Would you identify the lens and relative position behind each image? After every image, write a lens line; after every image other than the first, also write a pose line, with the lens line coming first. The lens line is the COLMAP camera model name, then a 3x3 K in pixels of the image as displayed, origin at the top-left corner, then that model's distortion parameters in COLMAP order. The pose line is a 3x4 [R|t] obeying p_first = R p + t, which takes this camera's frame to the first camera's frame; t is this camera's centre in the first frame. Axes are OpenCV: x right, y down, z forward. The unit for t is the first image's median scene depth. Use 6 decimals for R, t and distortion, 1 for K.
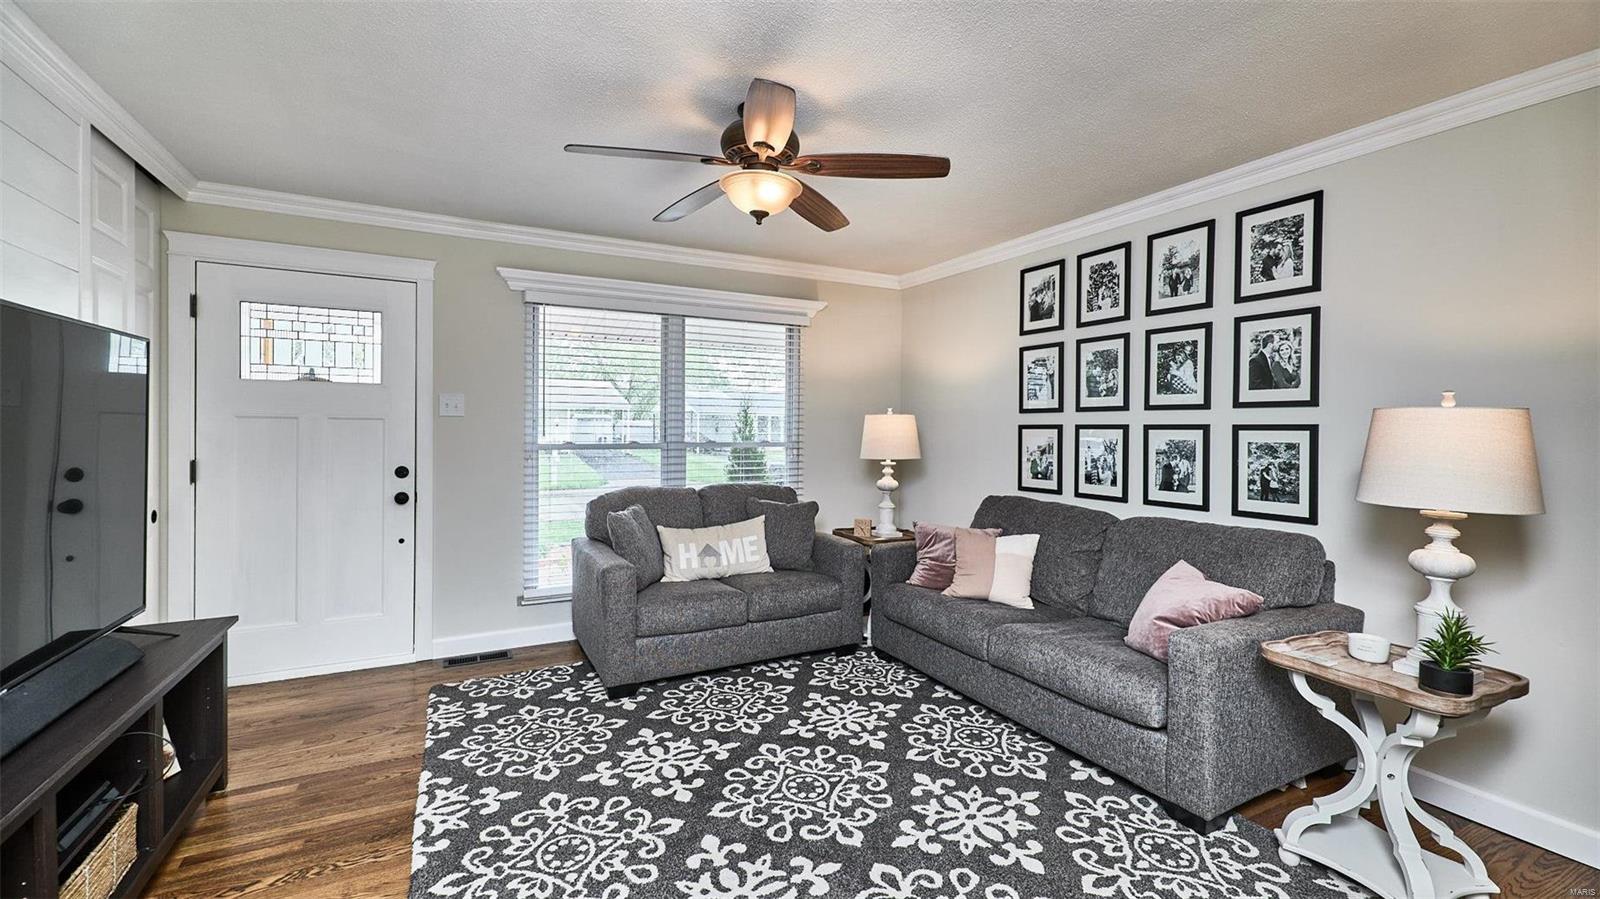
lens RADIAL K [[659.3, 0, 796.5], [0, 659.3, 435.8], [0, 0, 1]] dist [0.001632, 0.000781]
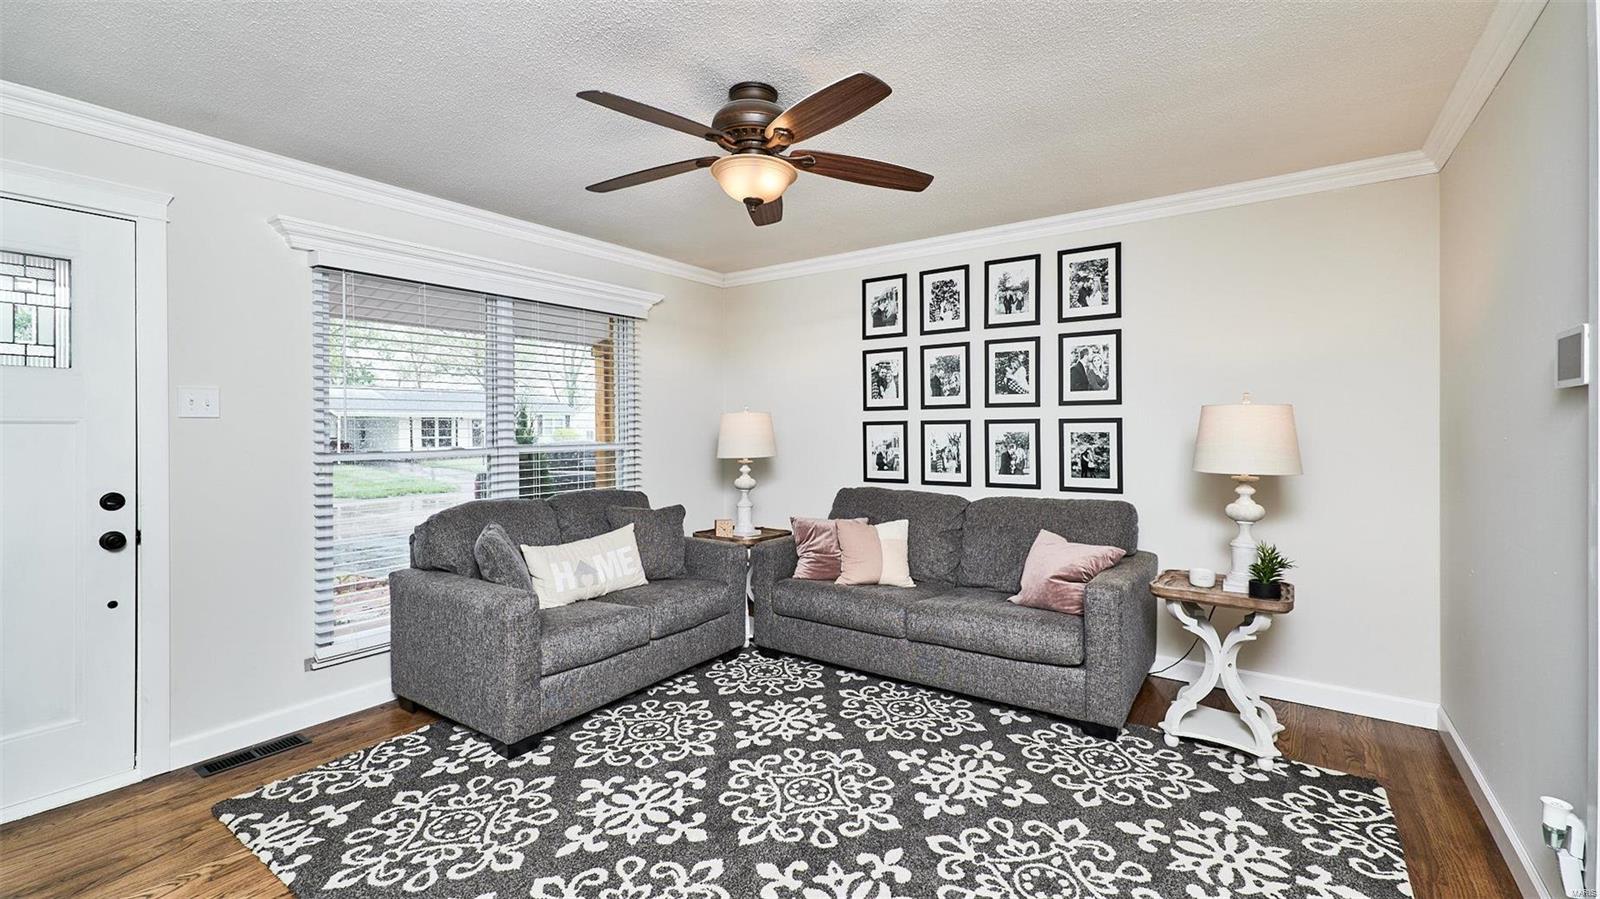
lens RADIAL K [[669.2, 0, 802.7], [0, 669.2, 429.6], [0, 0, 1]] dist [-0.001719, 0.005280]
pose [[0.888171, -0.015852, 0.459240, -0.339417], [0.020119, 0.999788, -0.004398, -0.000604], [-0.459073, 0.013146, 0.888301, 0.085668]]
